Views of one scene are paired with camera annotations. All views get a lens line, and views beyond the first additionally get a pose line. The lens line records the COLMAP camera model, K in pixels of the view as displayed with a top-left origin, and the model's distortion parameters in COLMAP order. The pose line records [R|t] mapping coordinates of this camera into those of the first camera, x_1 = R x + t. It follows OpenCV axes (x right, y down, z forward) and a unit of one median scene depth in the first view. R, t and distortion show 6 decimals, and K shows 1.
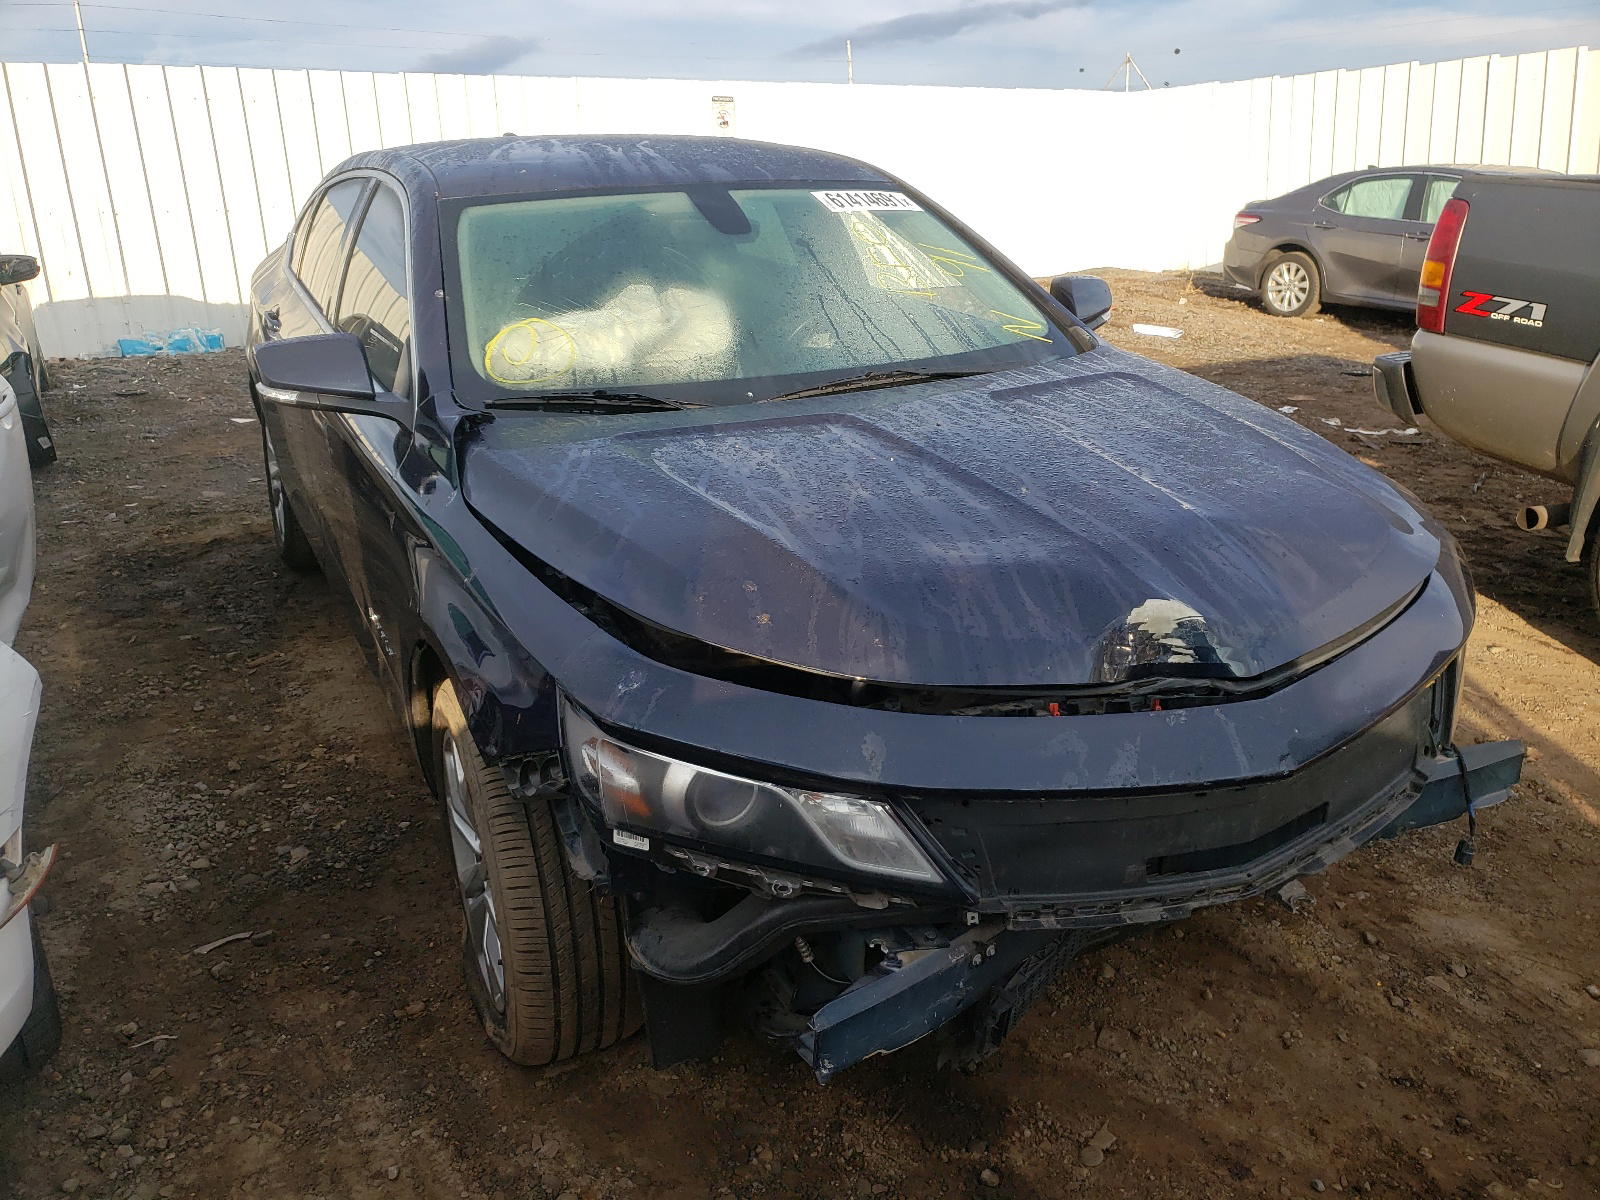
lens RADIAL K [[1232.9, 0, 798.6], [0, 1232.9, 406.4], [0, 0, 1]] dist [0.074387, -0.036518]
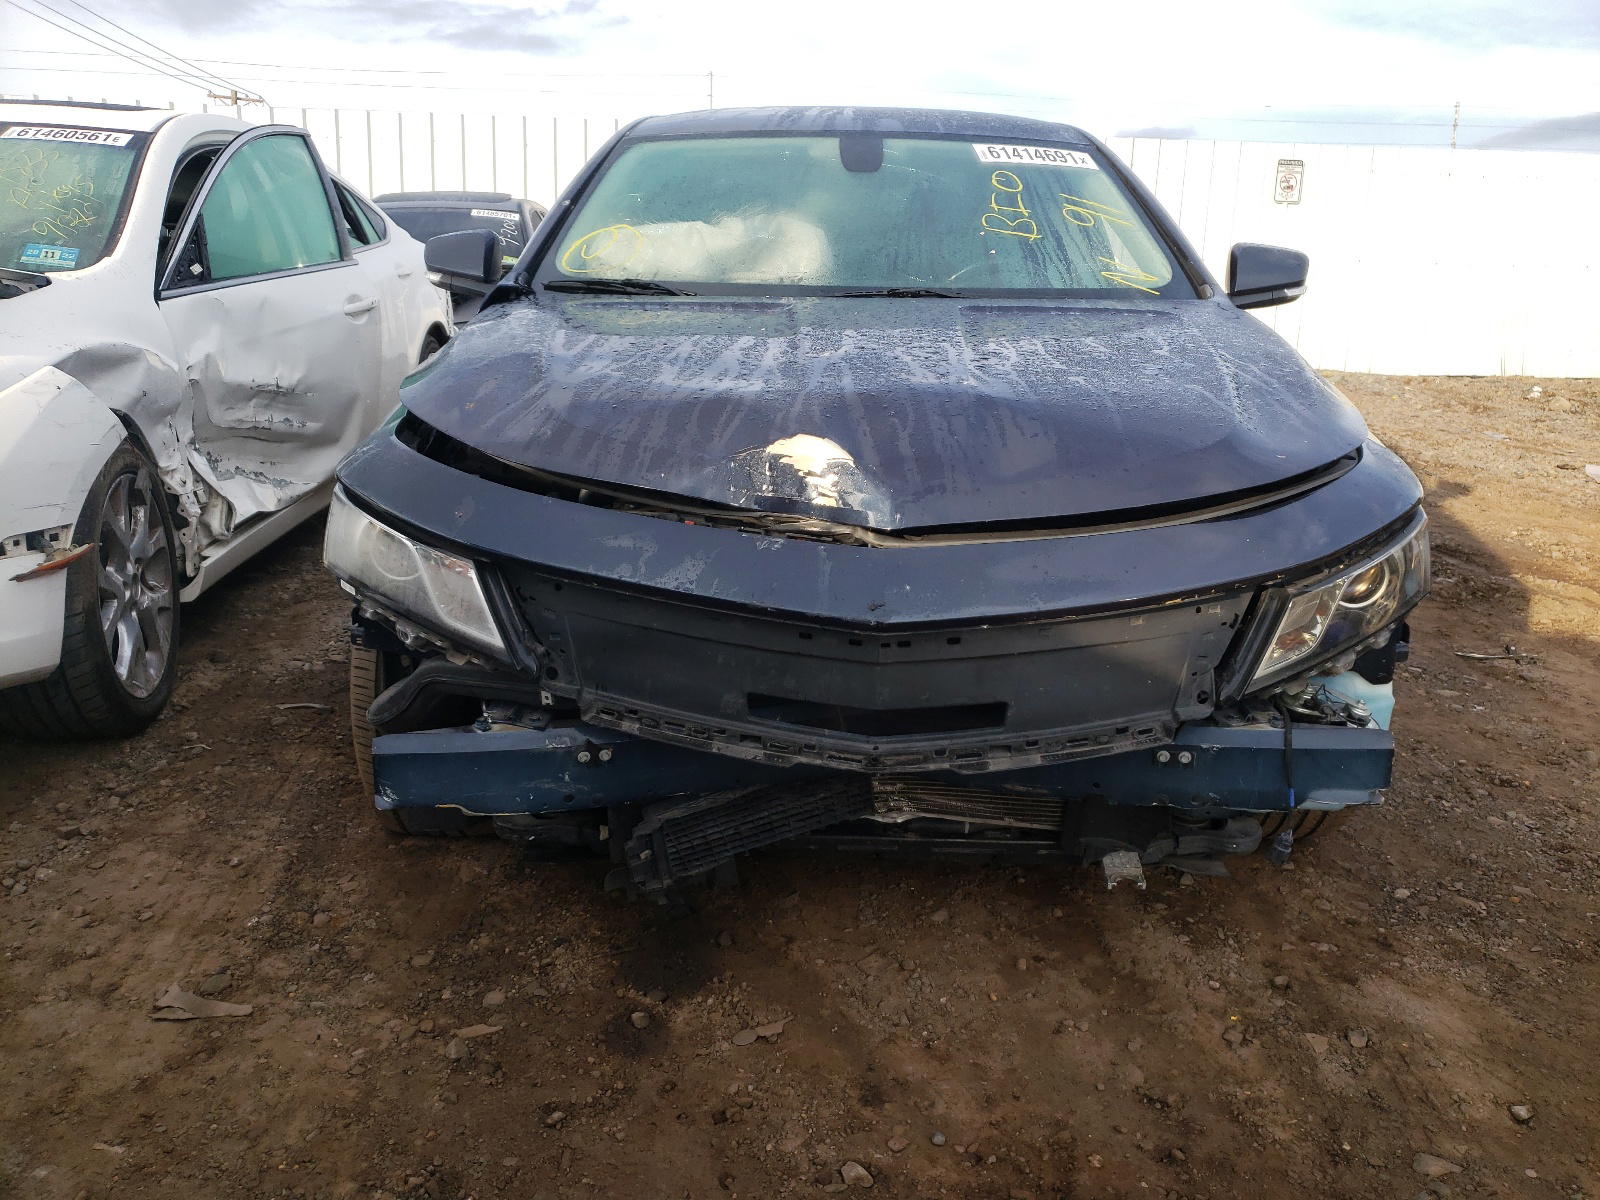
lens RADIAL K [[1233.5, 0, 807.3], [0, 1233.5, 331.2], [0, 0, 1]] dist [0.090374, -0.066945]
pose [[0.893499, 0.076333, -0.442531, 0.717189], [-0.123204, 0.989303, -0.078110, 0.150148], [0.431835, 0.124313, 0.893345, 0.116837]]
